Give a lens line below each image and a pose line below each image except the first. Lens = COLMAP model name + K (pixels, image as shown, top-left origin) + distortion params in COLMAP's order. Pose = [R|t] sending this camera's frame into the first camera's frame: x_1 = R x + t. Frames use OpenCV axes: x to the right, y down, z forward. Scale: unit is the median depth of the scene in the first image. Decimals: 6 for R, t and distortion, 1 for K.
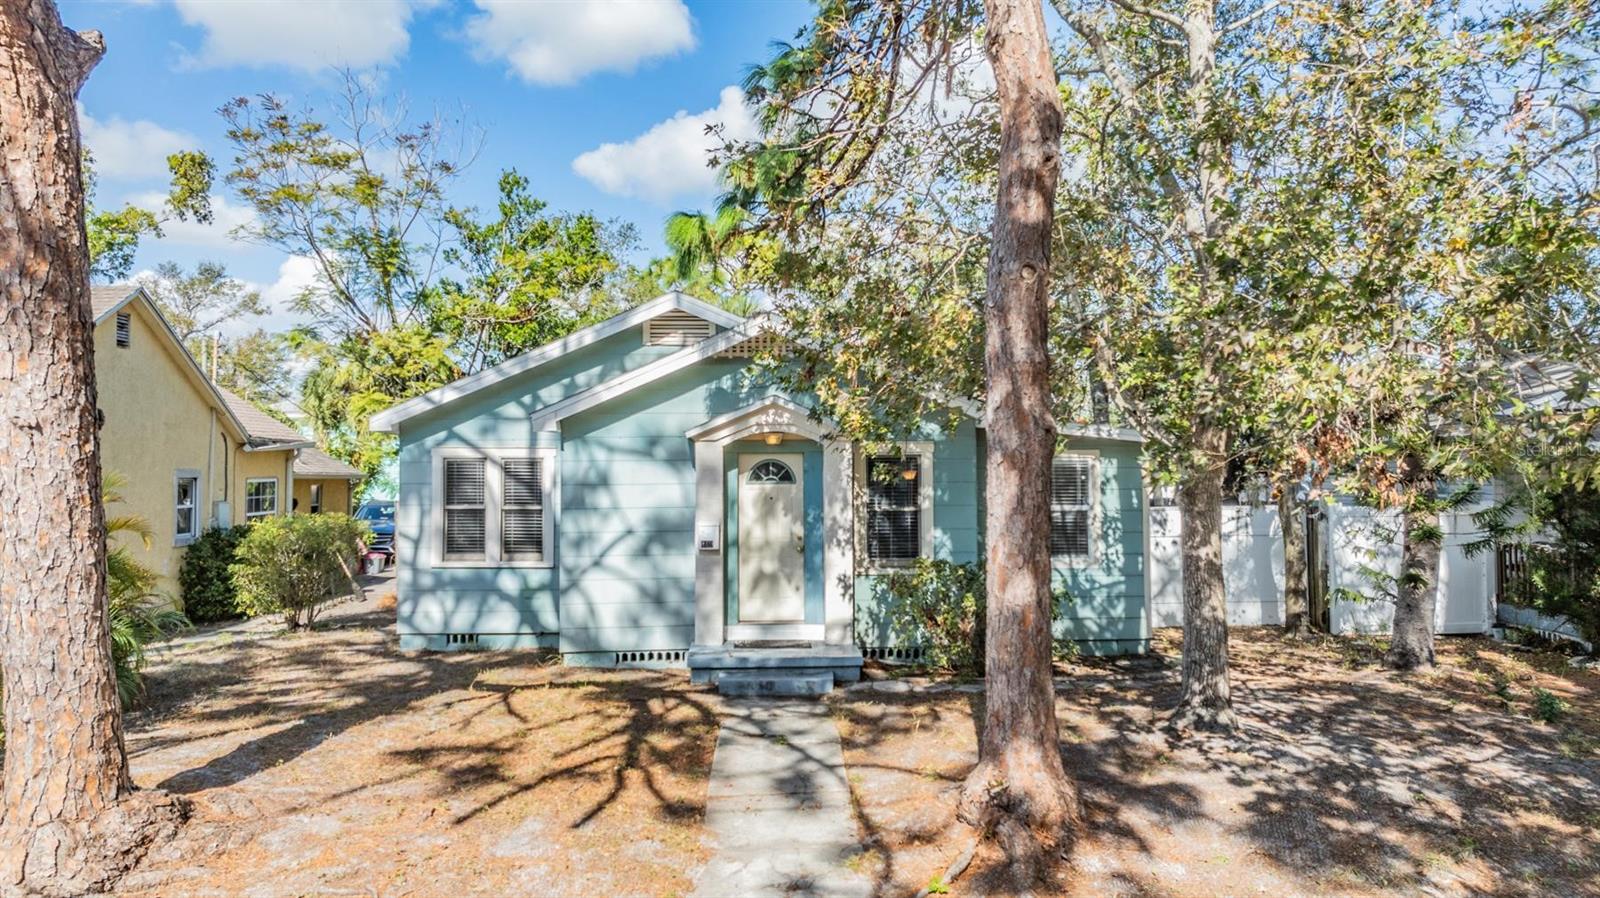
lens RADIAL K [[1233.4, 0, 679.2], [0, 1233.4, 407.6], [0, 0, 1]] dist [-0.042750, 0.051674]
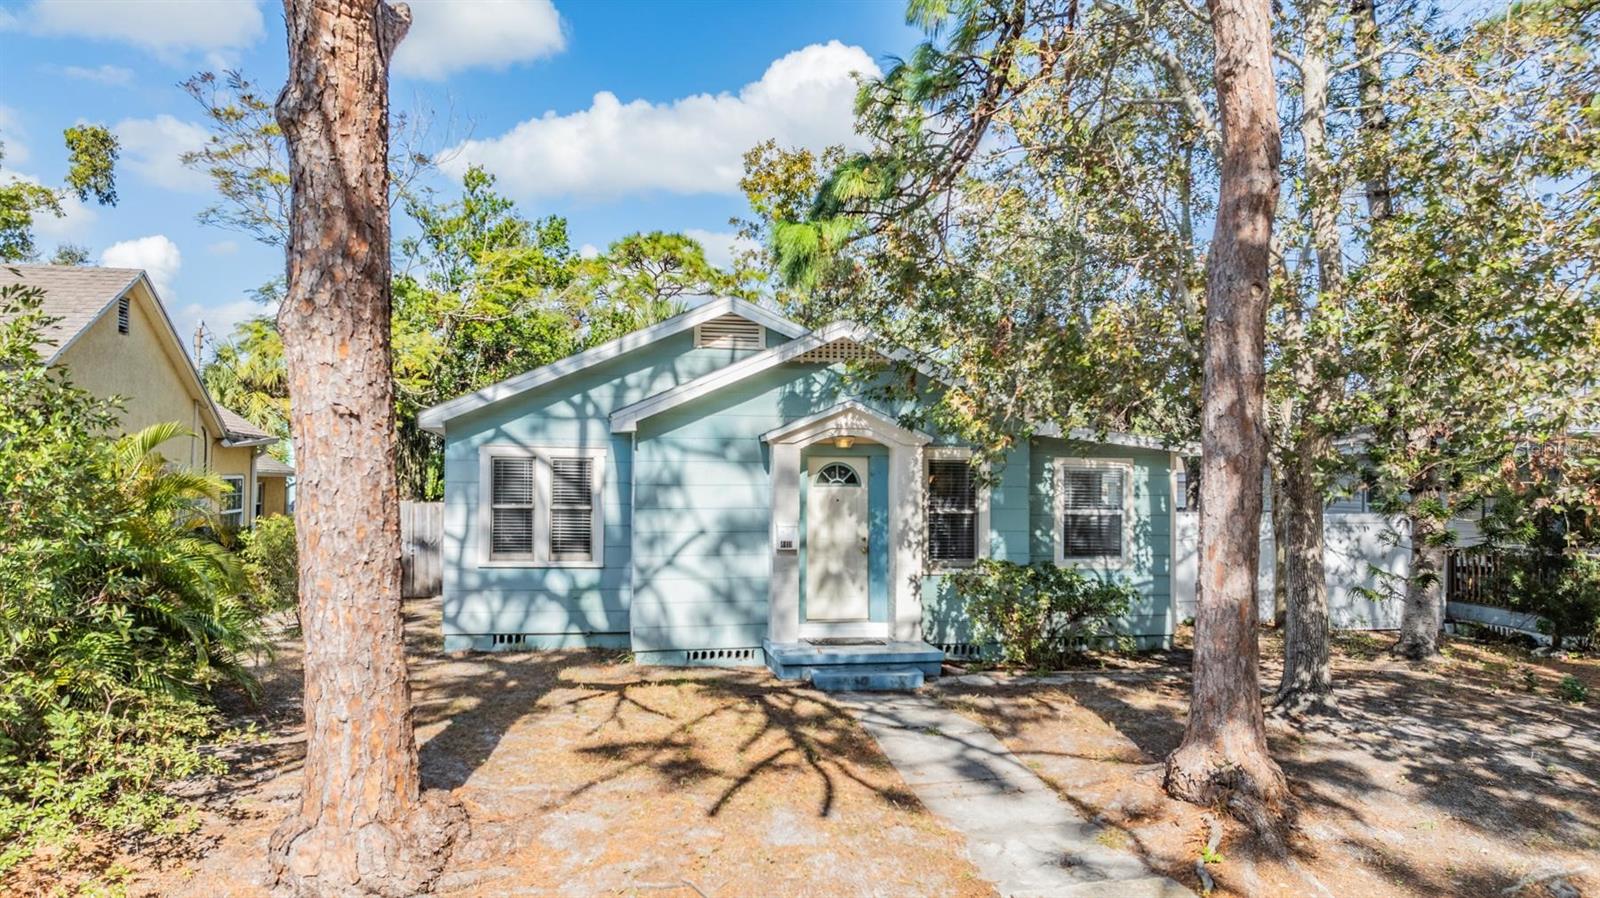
lens RADIAL K [[1233.4, 0, 702.1], [0, 1233.4, 437.7], [0, 0, 1]] dist [-0.042750, 0.051674]
pose [[0.988730, 0.017304, 0.148708, -0.197304], [-0.020327, 0.999616, 0.018833, 0.004778], [-0.148325, -0.021644, 0.988702, 0.003734]]
